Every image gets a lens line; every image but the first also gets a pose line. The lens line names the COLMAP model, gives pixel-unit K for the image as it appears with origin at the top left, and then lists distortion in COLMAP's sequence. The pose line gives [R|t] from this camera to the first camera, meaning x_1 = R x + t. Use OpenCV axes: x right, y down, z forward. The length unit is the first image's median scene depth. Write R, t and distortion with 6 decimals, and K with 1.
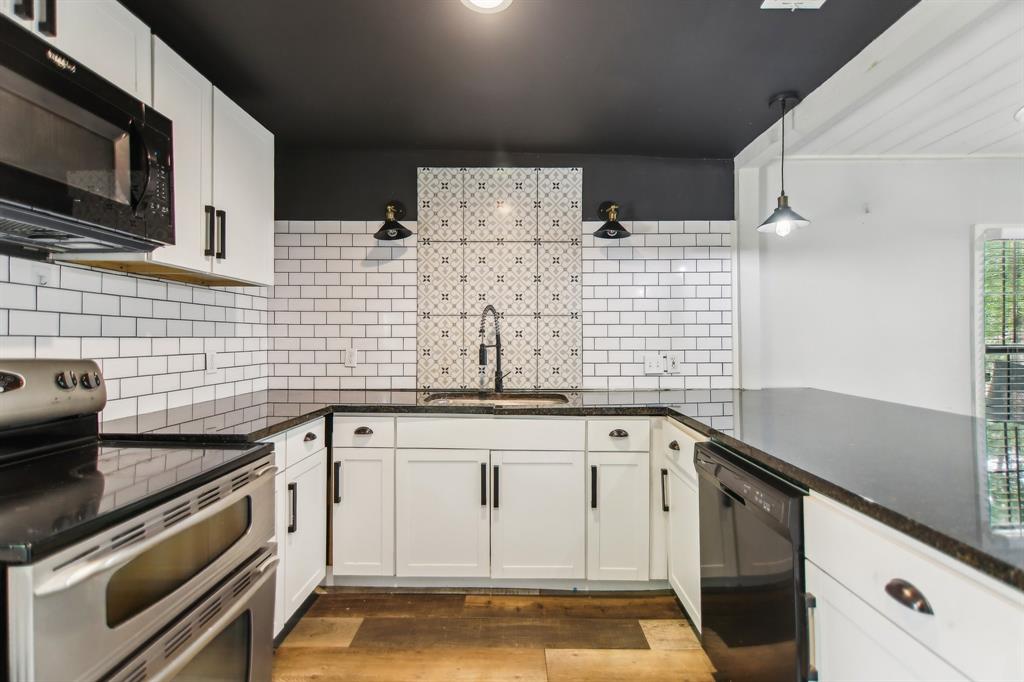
lens RADIAL K [[455.5, 0, 524.3], [0, 455.5, 344.7], [0, 0, 1]] dist [0.024893, -0.013608]
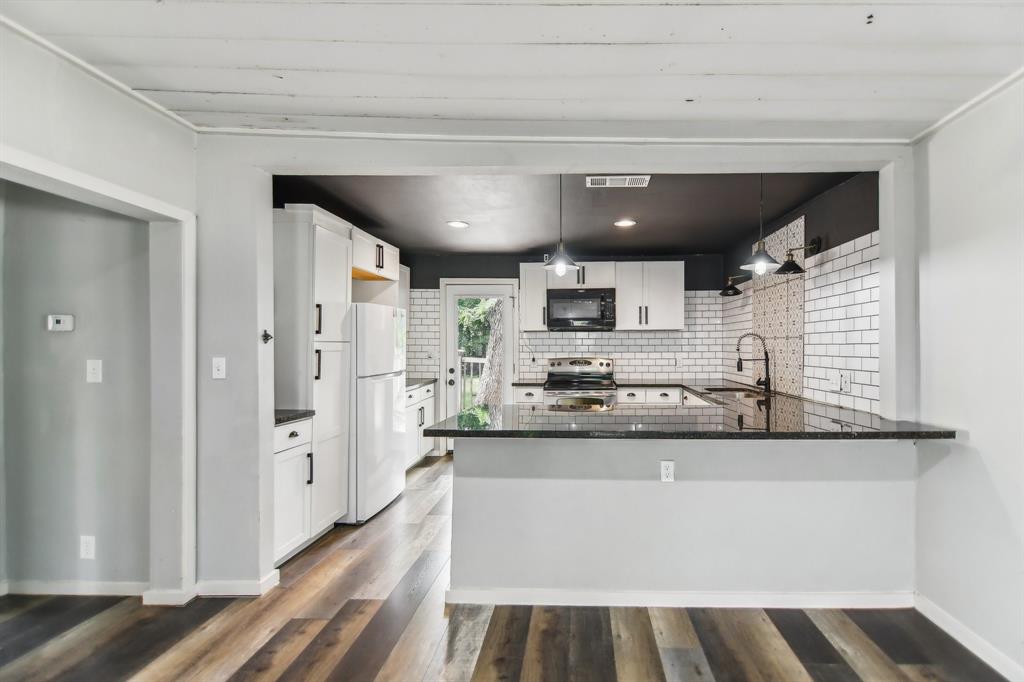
lens RADIAL K [[455.5, 0, 524.3], [0, 455.5, 344.7], [0, 0, 1]] dist [0.024893, -0.013608]
pose [[-0.122506, -0.001356, -0.992467, 1.449731], [-0.004590, 0.999989, -0.000800, -0.039715], [0.992457, 0.004458, -0.122511, 0.420233]]
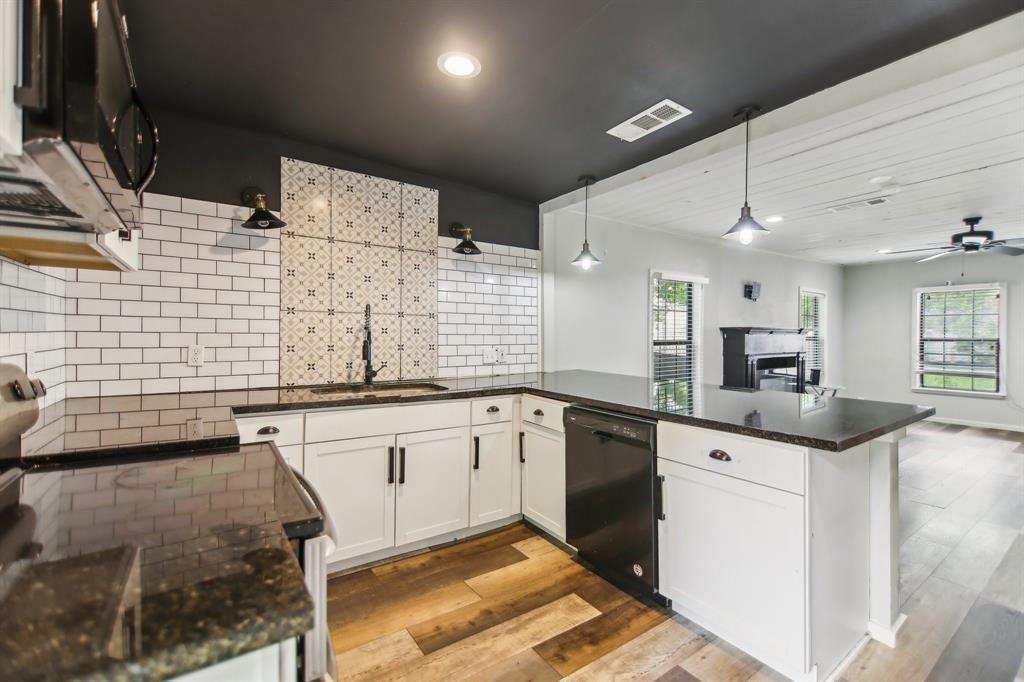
lens RADIAL K [[447.8, 0, 515.9], [0, 447.8, 343.1], [0, 0, 1]] dist [0.027033, -0.016021]
pose [[0.817678, -0.004591, 0.575657, -0.382517], [-0.002782, 0.999925, 0.011926, -0.007961], [-0.575669, -0.011353, 0.817604, -0.066524]]
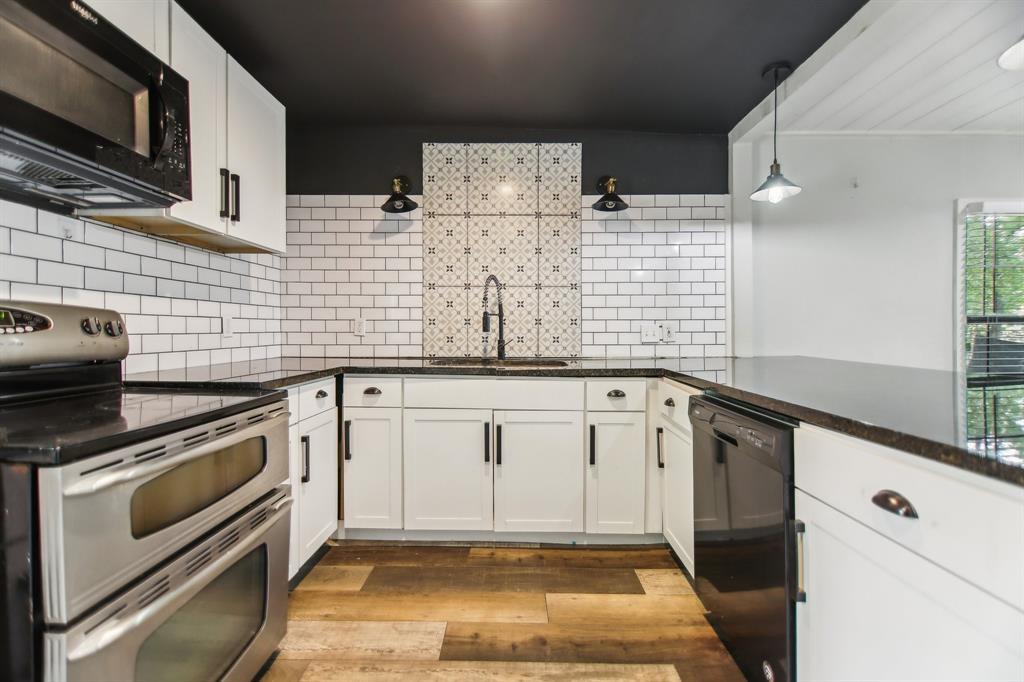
lens RADIAL K [[436.4, 0, 523.0], [0, 436.4, 342.5], [0, 0, 1]] dist [0.017861, -0.014531]
pose [[0.999987, 0.000066, -0.005133, -0.001108], [0.000005, 0.999904, 0.013850, 0.050981], [0.005133, -0.013850, 0.999891, 0.001762]]
